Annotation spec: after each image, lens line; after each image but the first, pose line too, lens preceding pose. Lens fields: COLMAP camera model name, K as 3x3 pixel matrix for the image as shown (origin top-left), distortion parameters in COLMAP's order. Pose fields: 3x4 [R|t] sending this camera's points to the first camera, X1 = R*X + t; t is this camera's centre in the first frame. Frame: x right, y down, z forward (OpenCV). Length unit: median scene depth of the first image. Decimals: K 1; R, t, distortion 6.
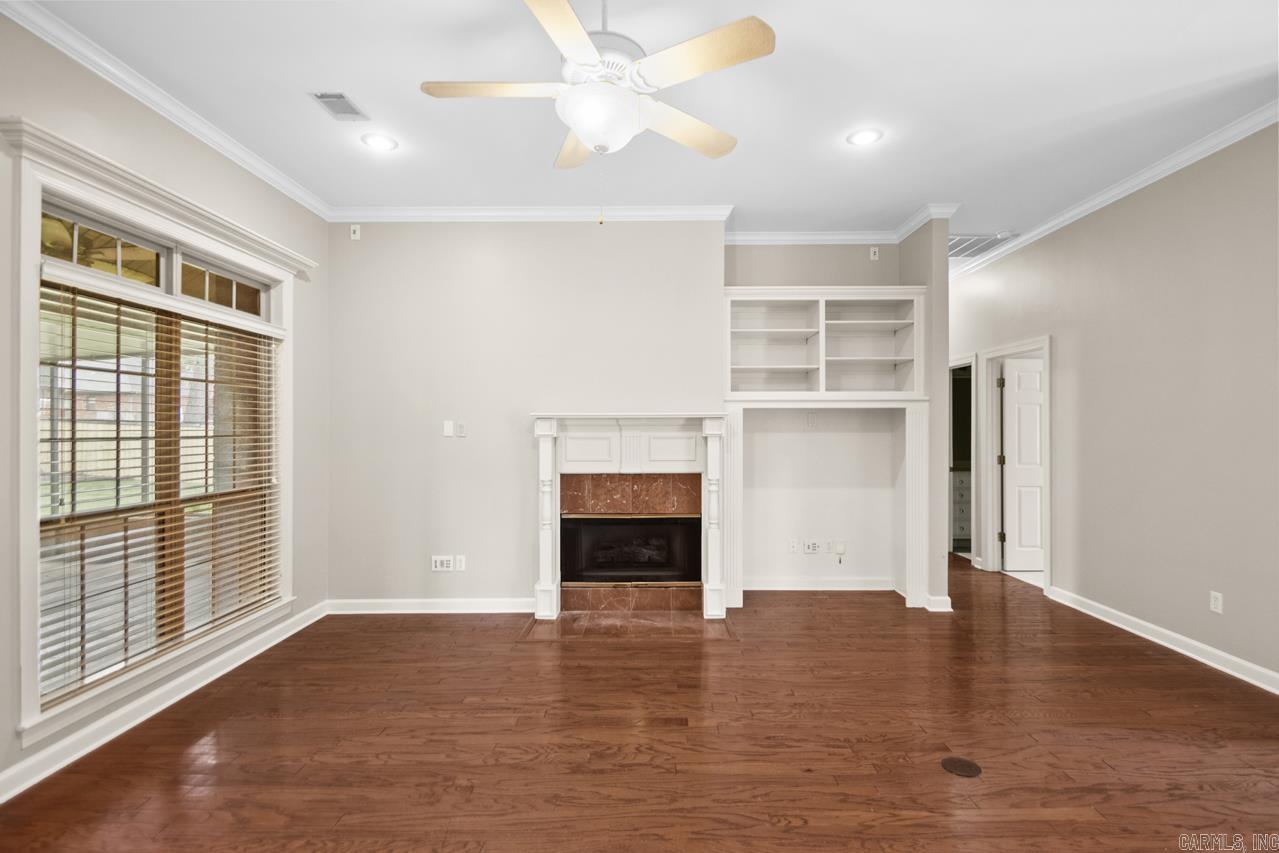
lens RADIAL K [[590.5, 0, 657.1], [0, 590.5, 430.0], [0, 0, 1]] dist [0.025134, -0.024750]
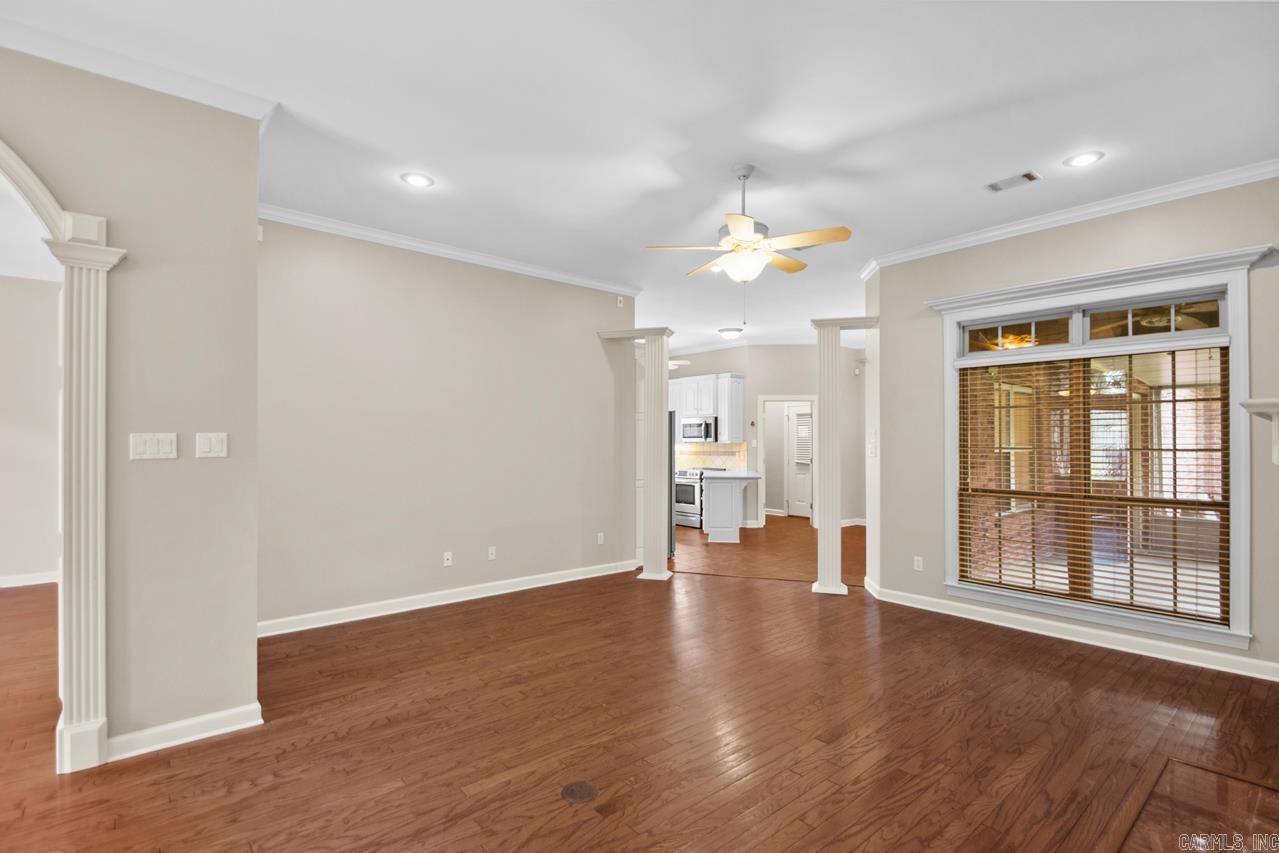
lens RADIAL K [[595.4, 0, 651.1], [0, 595.4, 434.8], [0, 0, 1]] dist [0.020750, -0.027160]
pose [[-0.752625, -0.004073, -0.658437, 0.586405], [-0.001603, 0.999989, -0.004354, -0.008424], [0.658448, -0.002221, -0.752623, 0.993240]]
